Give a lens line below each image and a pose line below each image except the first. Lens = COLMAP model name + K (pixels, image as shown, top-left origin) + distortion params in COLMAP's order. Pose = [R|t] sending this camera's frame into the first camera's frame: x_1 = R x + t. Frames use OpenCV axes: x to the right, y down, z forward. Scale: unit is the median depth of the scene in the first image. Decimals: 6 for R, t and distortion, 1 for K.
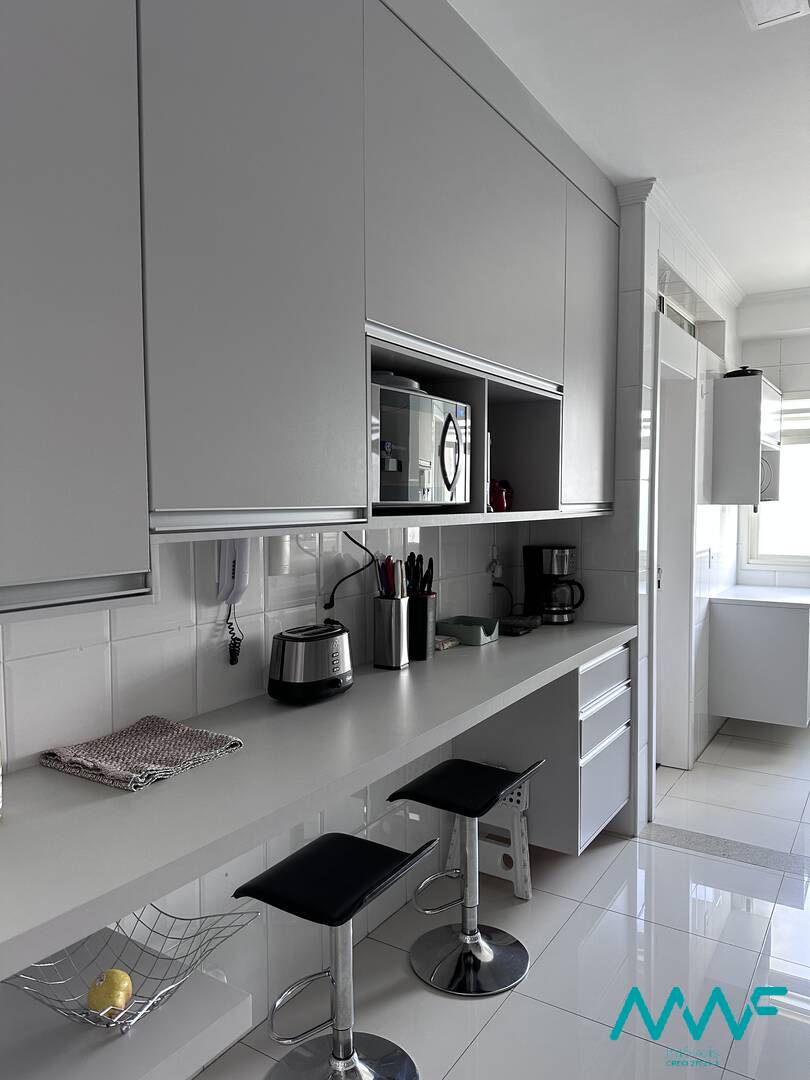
lens RADIAL K [[763.7, 0, 394.7], [0, 763.7, 537.6], [0, 0, 1]] dist [0.085890, -0.118584]
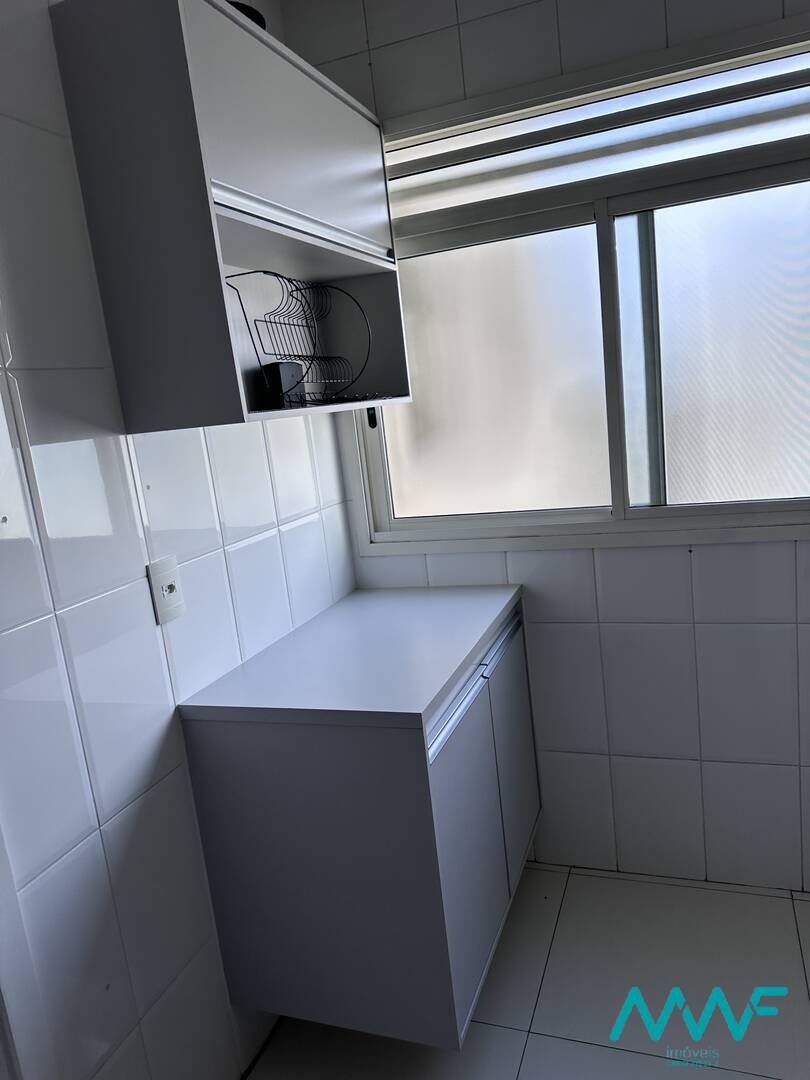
lens RADIAL K [[763.7, 0, 395.7], [0, 763.7, 537.0], [0, 0, 1]] dist [0.085890, -0.118584]
pose [[0.969558, -0.147997, 0.195073, 0.627628], [0.125406, 0.984384, 0.123534, -0.037257], [-0.210309, -0.095310, 0.972978, 0.927144]]
